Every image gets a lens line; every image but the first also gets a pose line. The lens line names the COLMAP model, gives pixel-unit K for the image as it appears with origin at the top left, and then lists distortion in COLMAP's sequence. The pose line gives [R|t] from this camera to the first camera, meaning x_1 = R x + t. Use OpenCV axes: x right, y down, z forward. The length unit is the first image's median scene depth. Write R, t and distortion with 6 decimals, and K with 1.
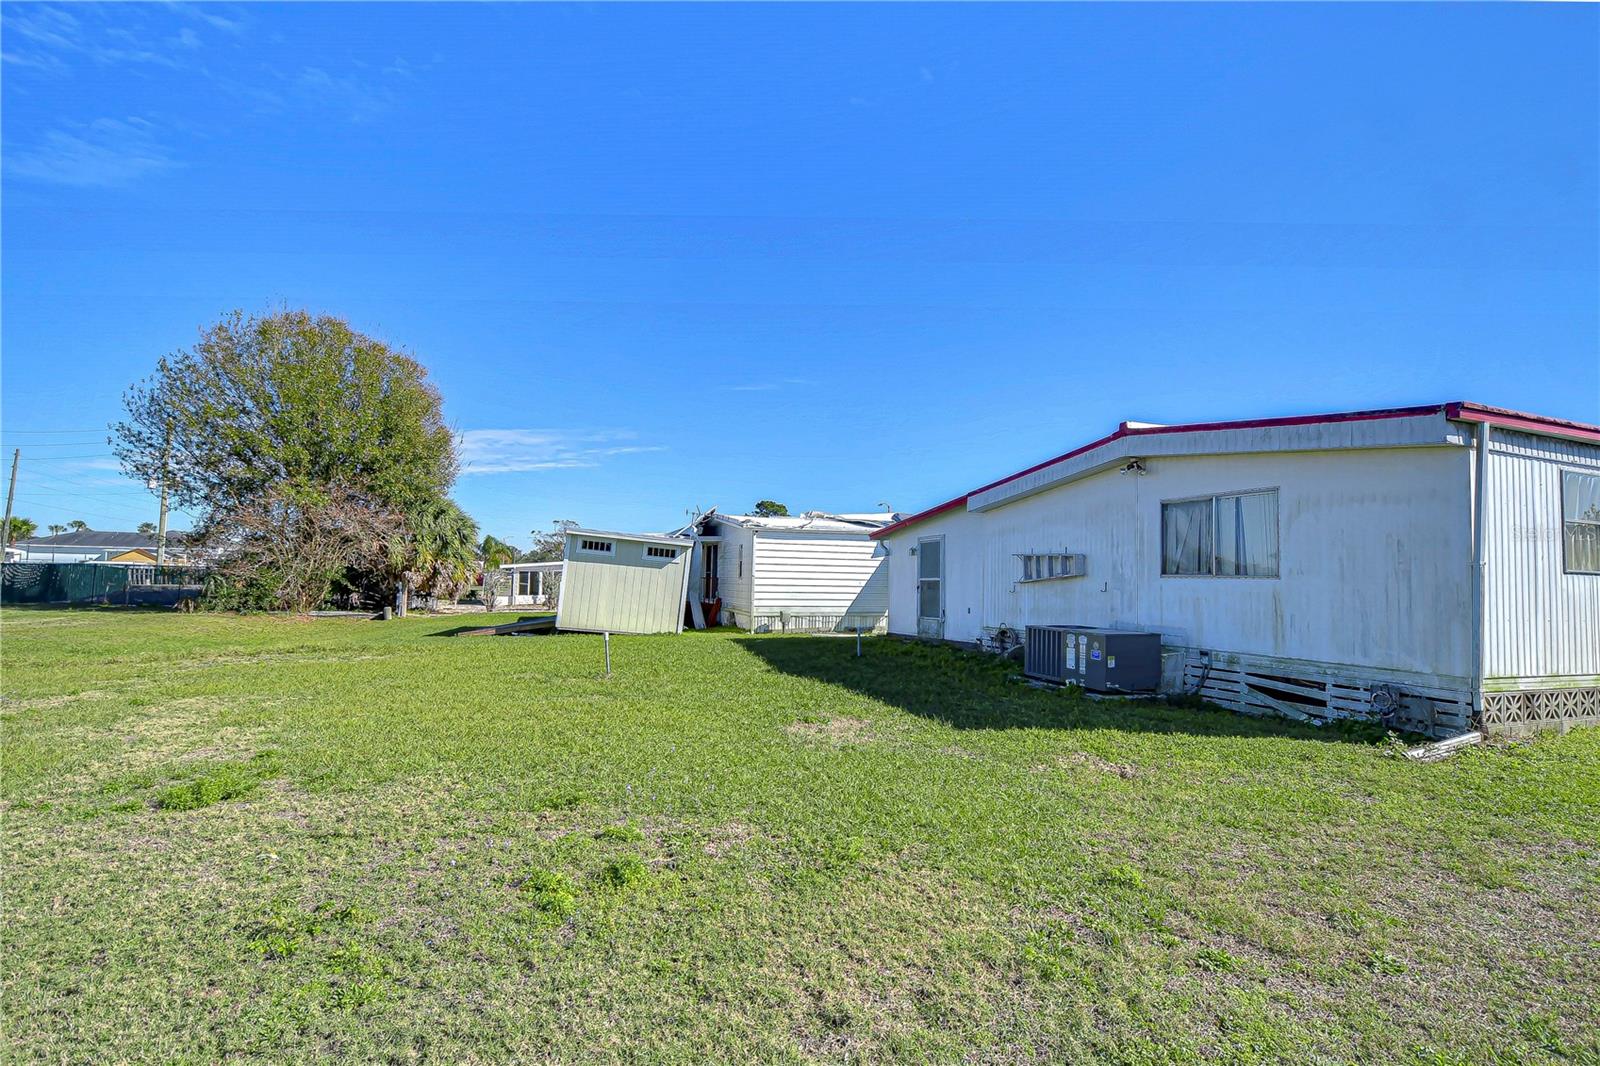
lens RADIAL K [[724.7, 0, 810.8], [0, 724.7, 544.9], [0, 0, 1]] dist [0.011356, -0.008369]
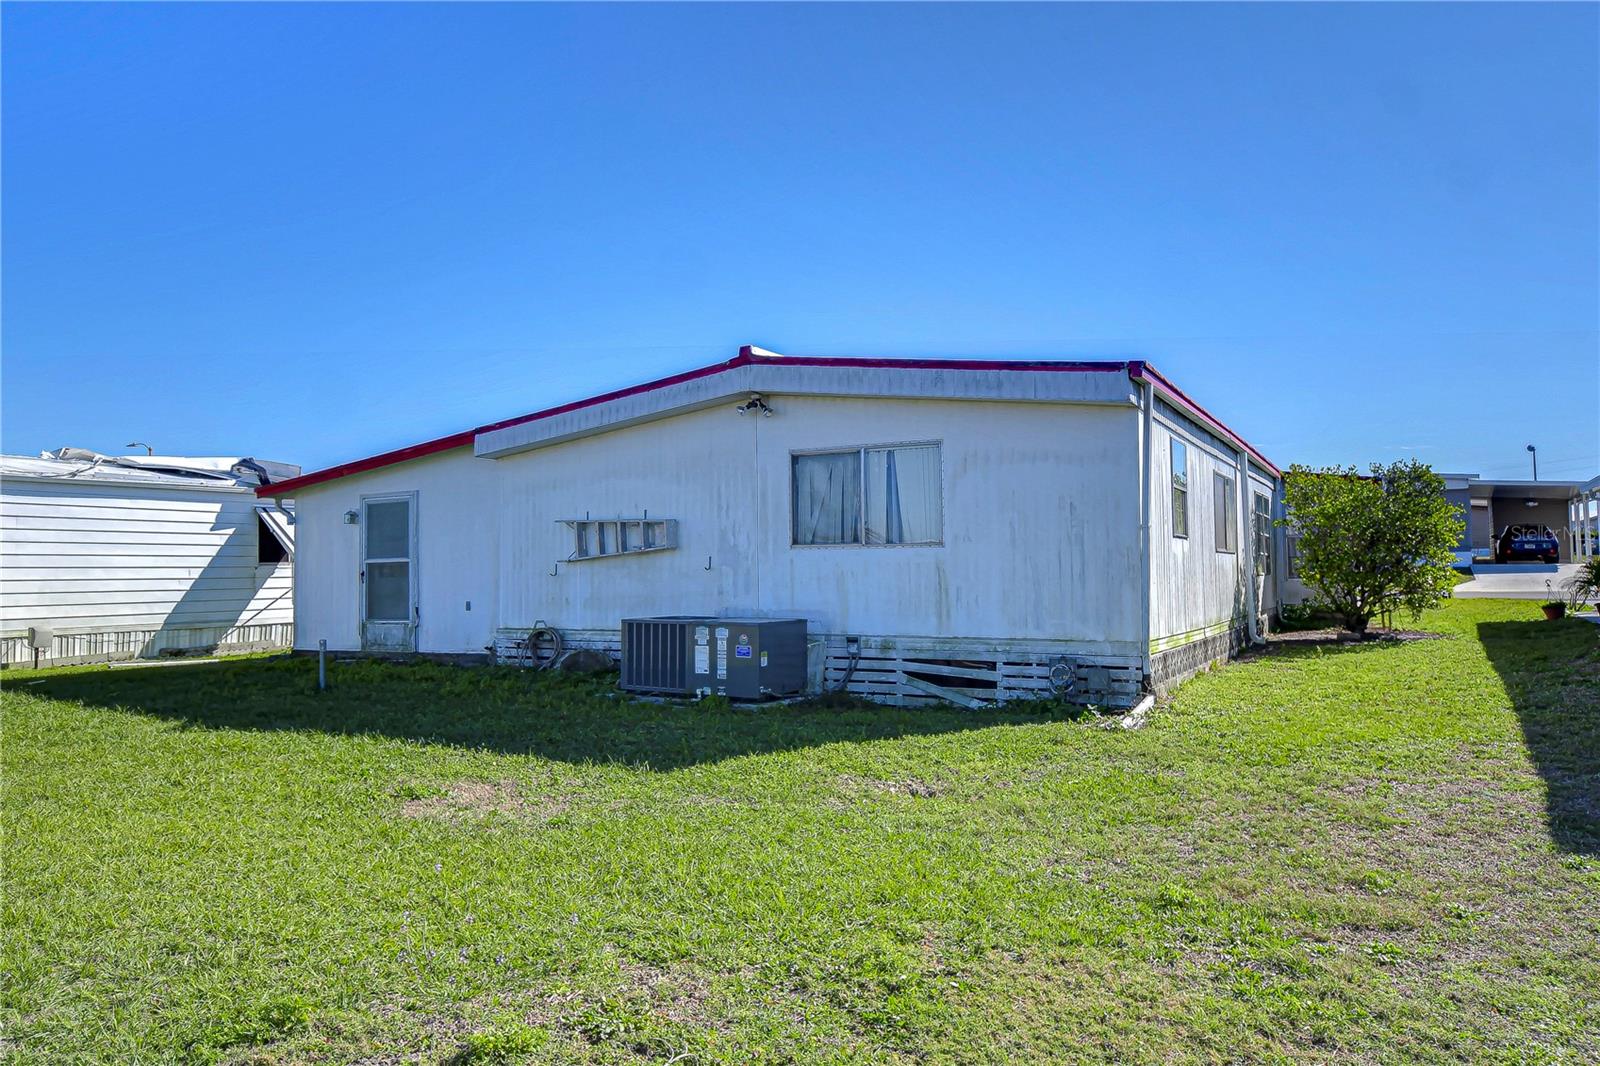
lens RADIAL K [[1026.1, 0, 811.7], [0, 1026.1, 550.2], [0, 0, 1]] dist [-0.001128, -0.003086]
pose [[0.791176, -0.011775, 0.611476, -0.181763], [-0.009569, 0.999454, 0.031627, 0.010947], [-0.611514, -0.030874, 0.790631, 0.107850]]
